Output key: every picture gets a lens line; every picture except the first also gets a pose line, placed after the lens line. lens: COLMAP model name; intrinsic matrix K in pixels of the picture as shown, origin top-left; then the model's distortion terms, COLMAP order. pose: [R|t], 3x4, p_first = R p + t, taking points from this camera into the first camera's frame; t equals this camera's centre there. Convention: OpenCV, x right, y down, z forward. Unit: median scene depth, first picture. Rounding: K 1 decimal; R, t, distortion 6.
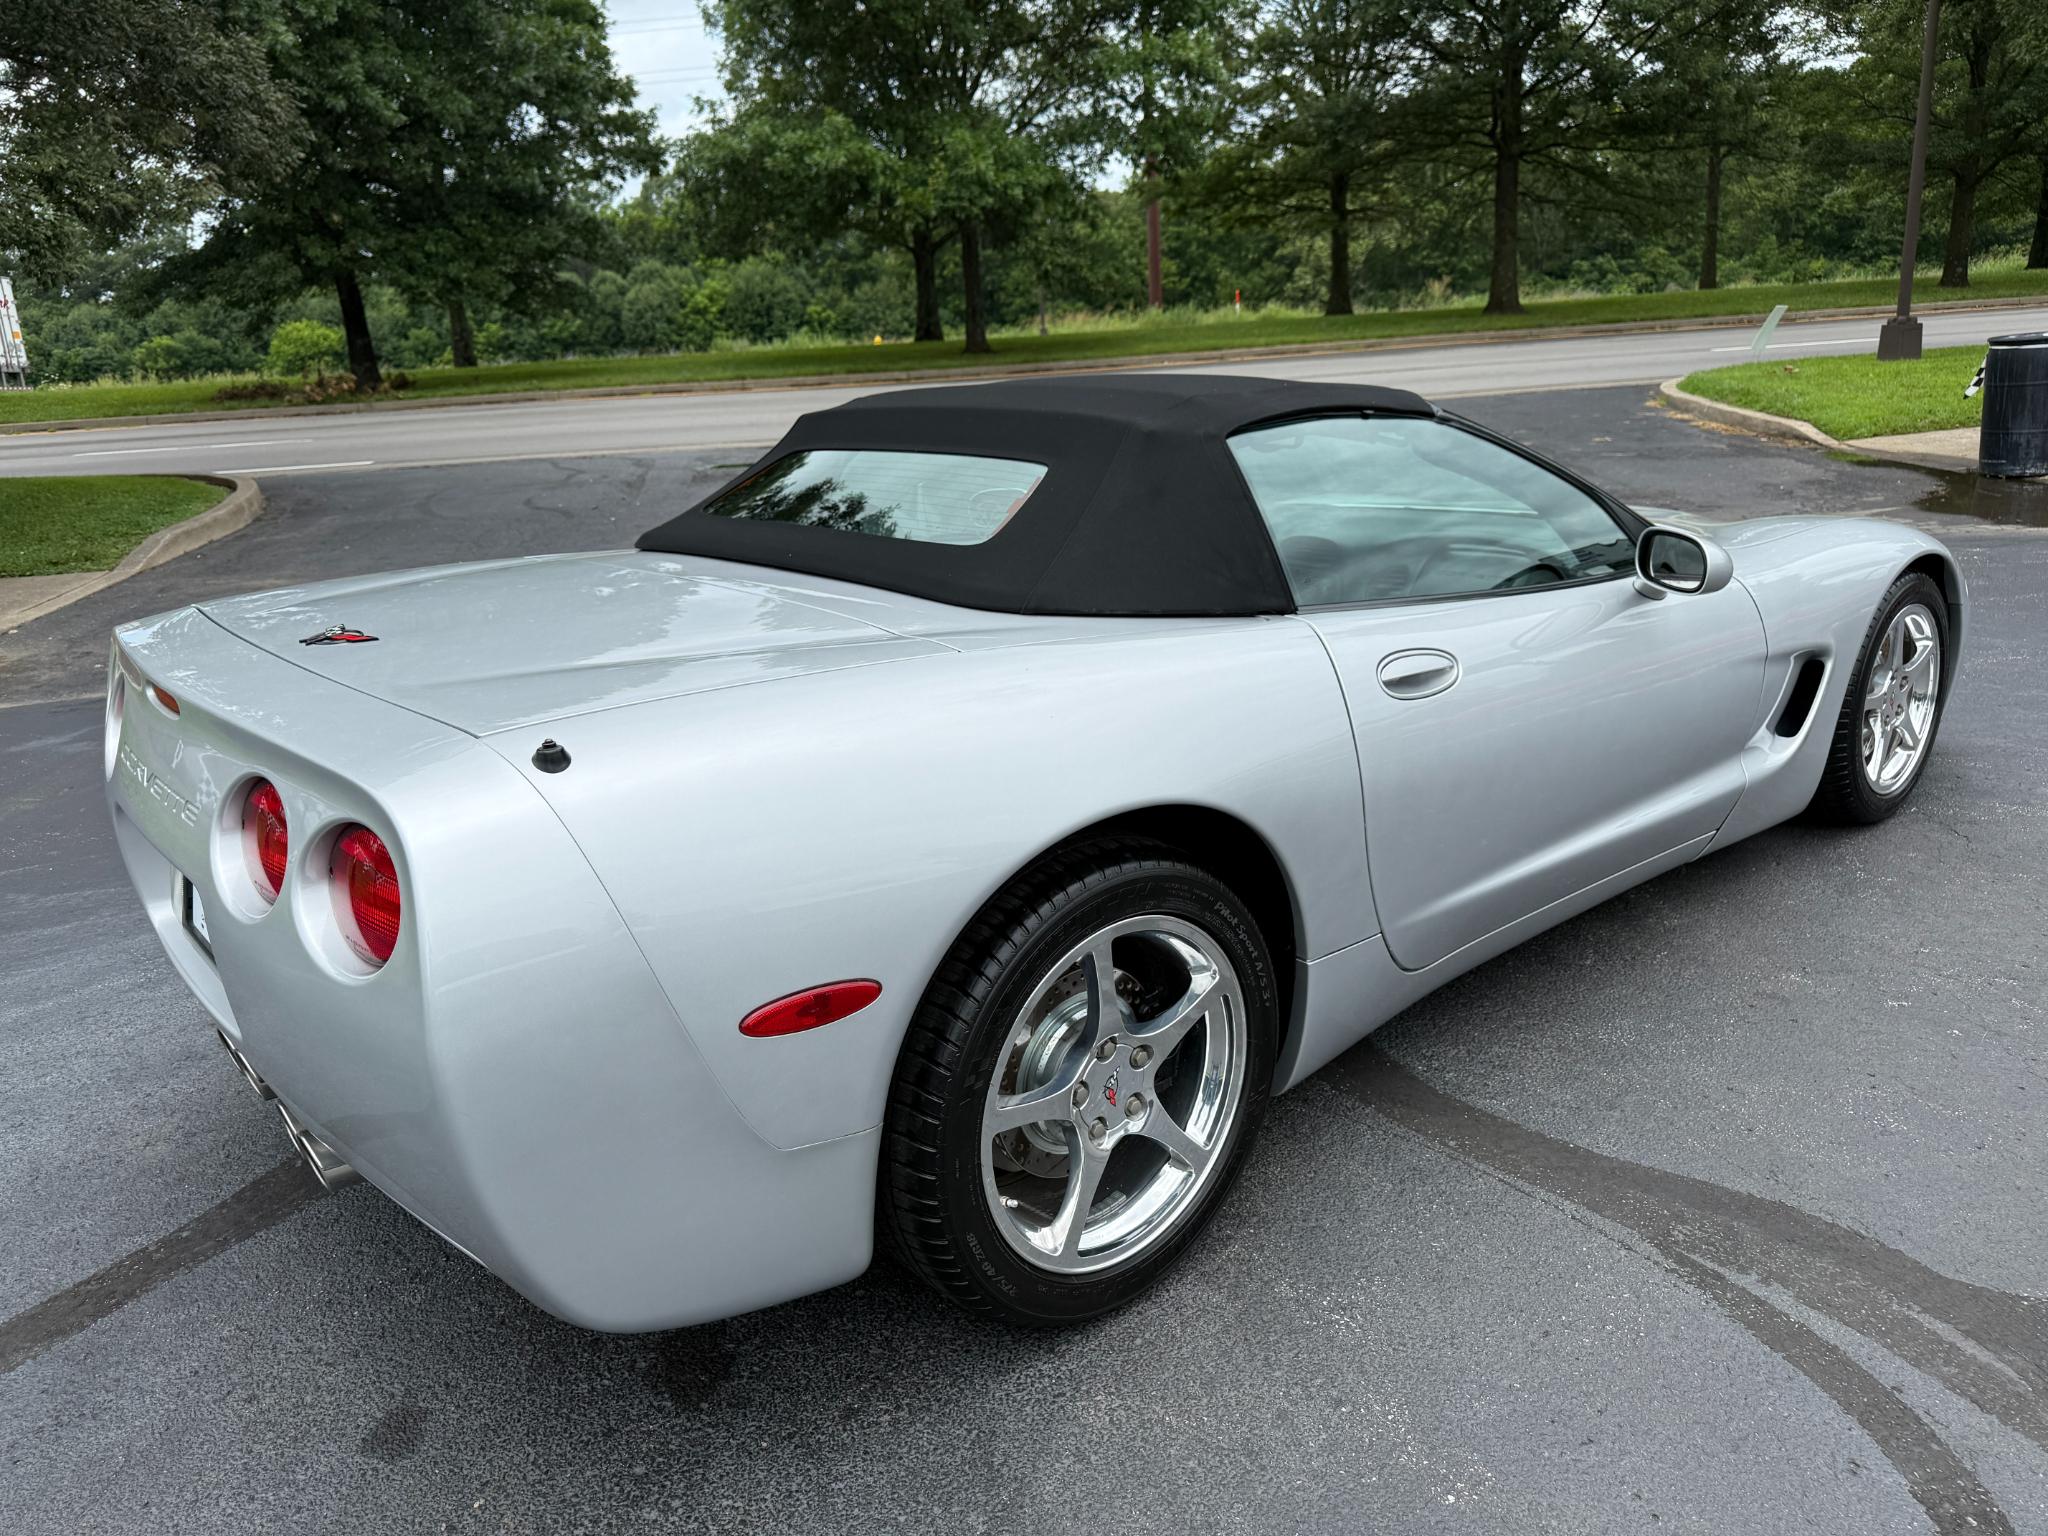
lens RADIAL K [[1453.3, 0, 1026.4], [0, 1453.3, 778.9], [0, 0, 1]] dist [0.021595, -0.025575]
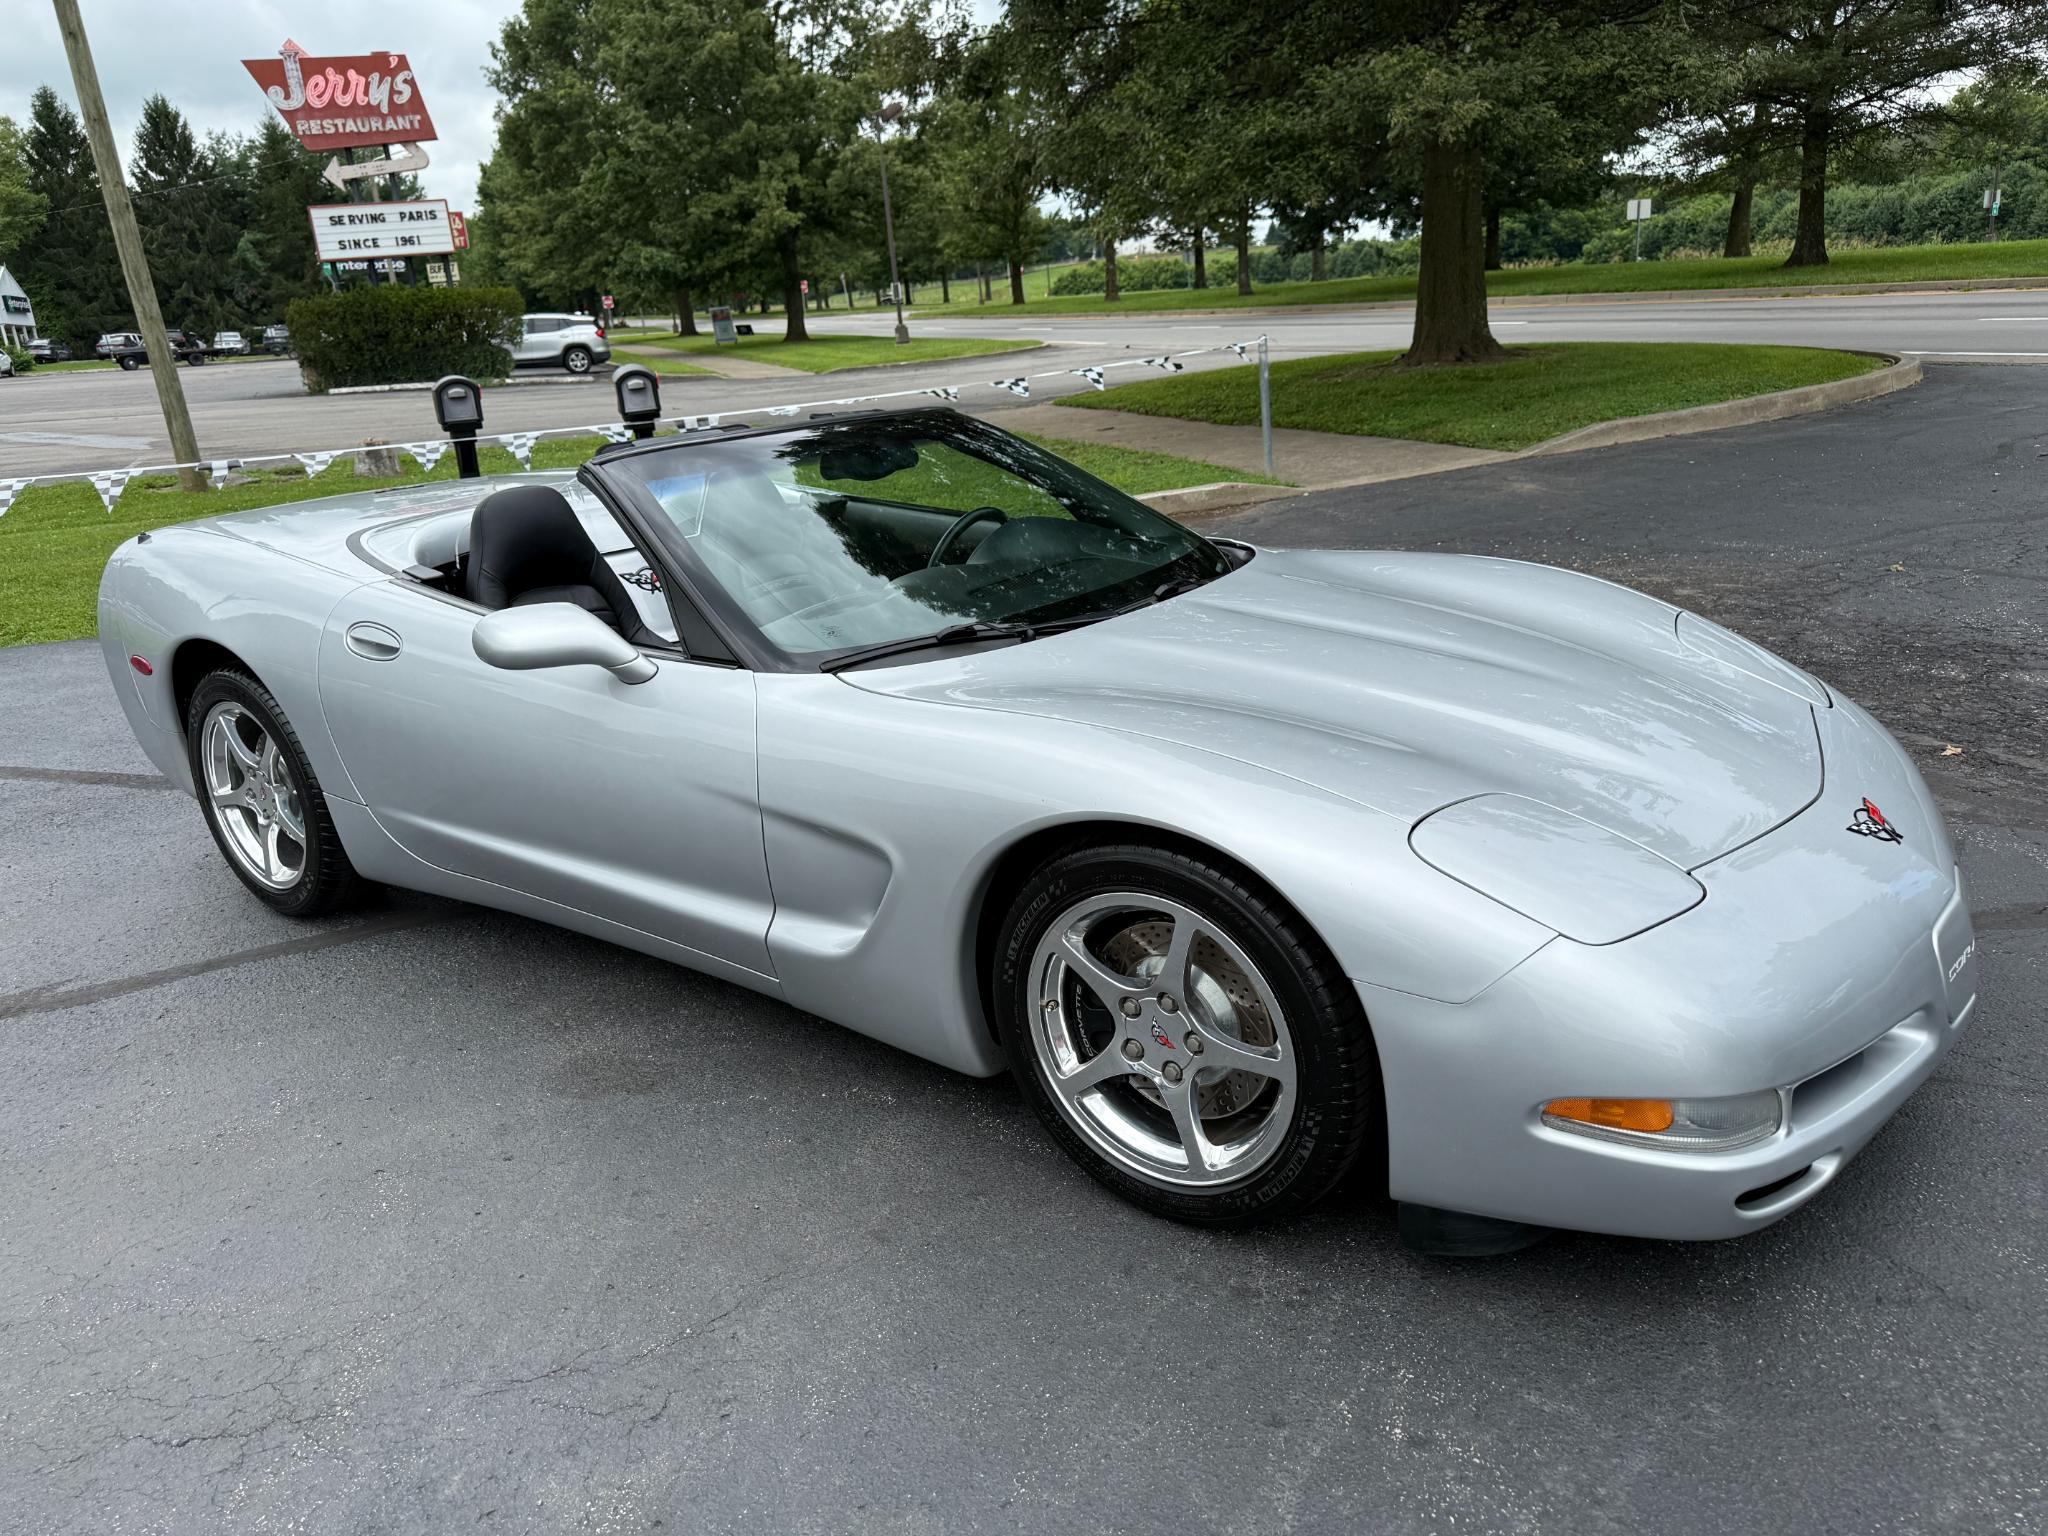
lens RADIAL K [[1453.3, 0, 1027.2], [0, 1453.3, 792.6], [0, 0, 1]] dist [0.021595, -0.025575]
pose [[0.189877, 0.350621, -0.917067, 0.141929], [-0.235164, 0.923111, 0.304242, -0.053985], [0.953228, 0.157893, 0.257731, 0.142581]]
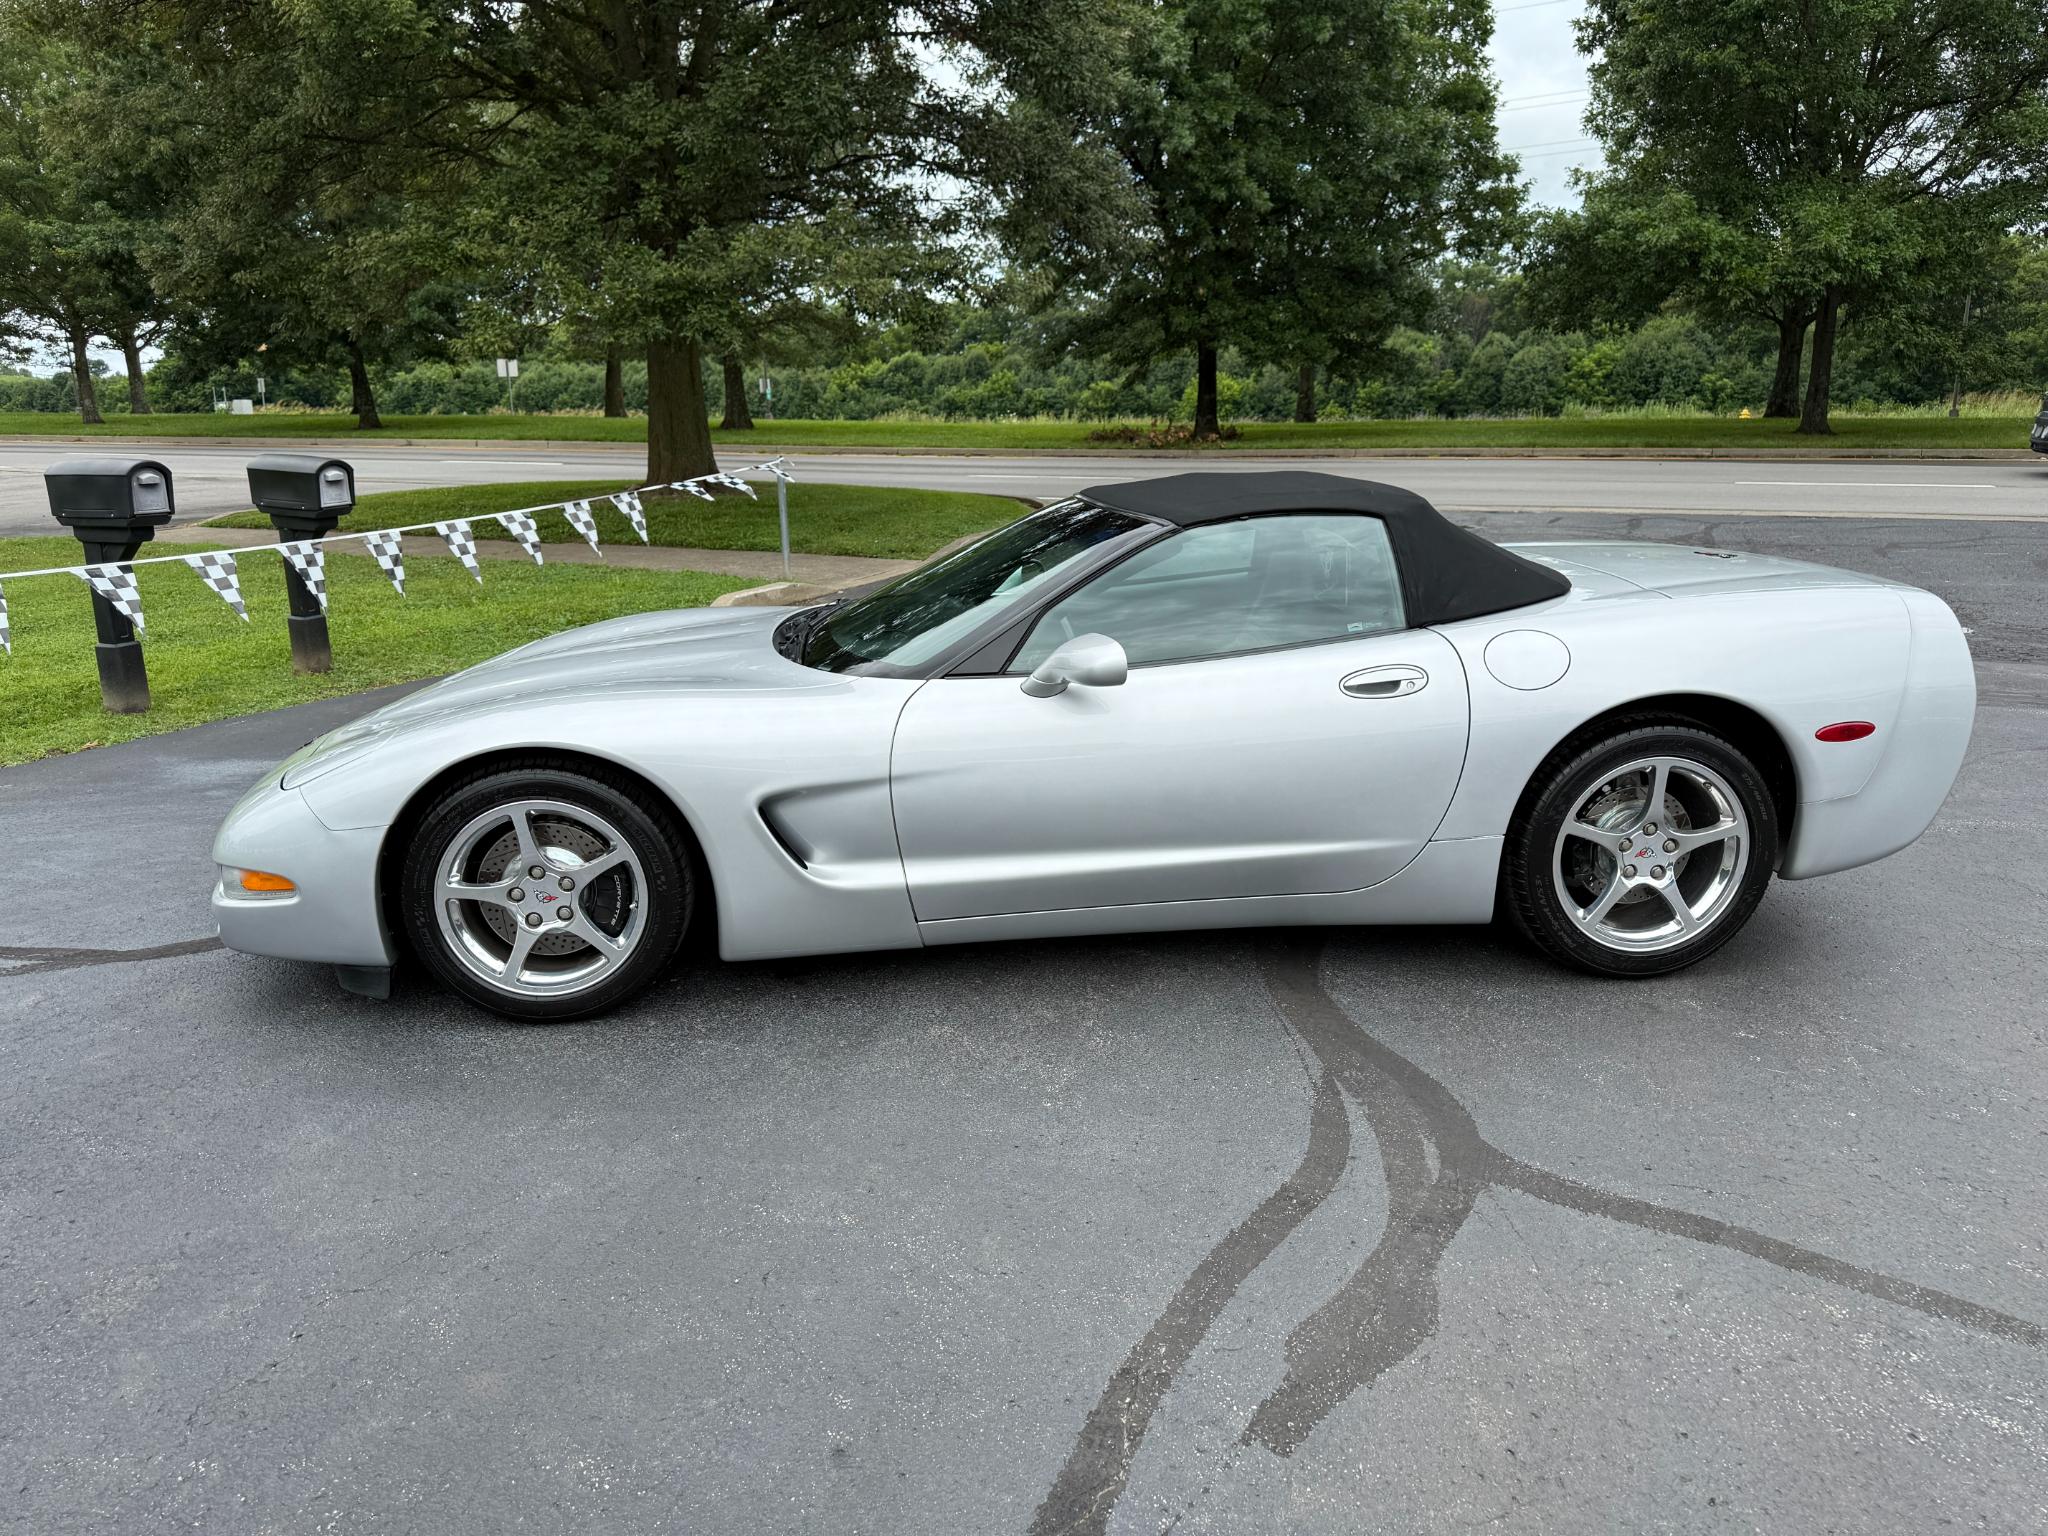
lens RADIAL K [[1453.3, 0, 1023.3], [0, 1453.3, 779.7], [0, 0, 1]] dist [0.021595, -0.025575]
pose [[0.837055, 0.181899, -0.515997, 0.067736], [-0.200291, 0.979524, 0.020388, 0.004473], [0.509140, 0.086284, 0.856348, -0.034386]]
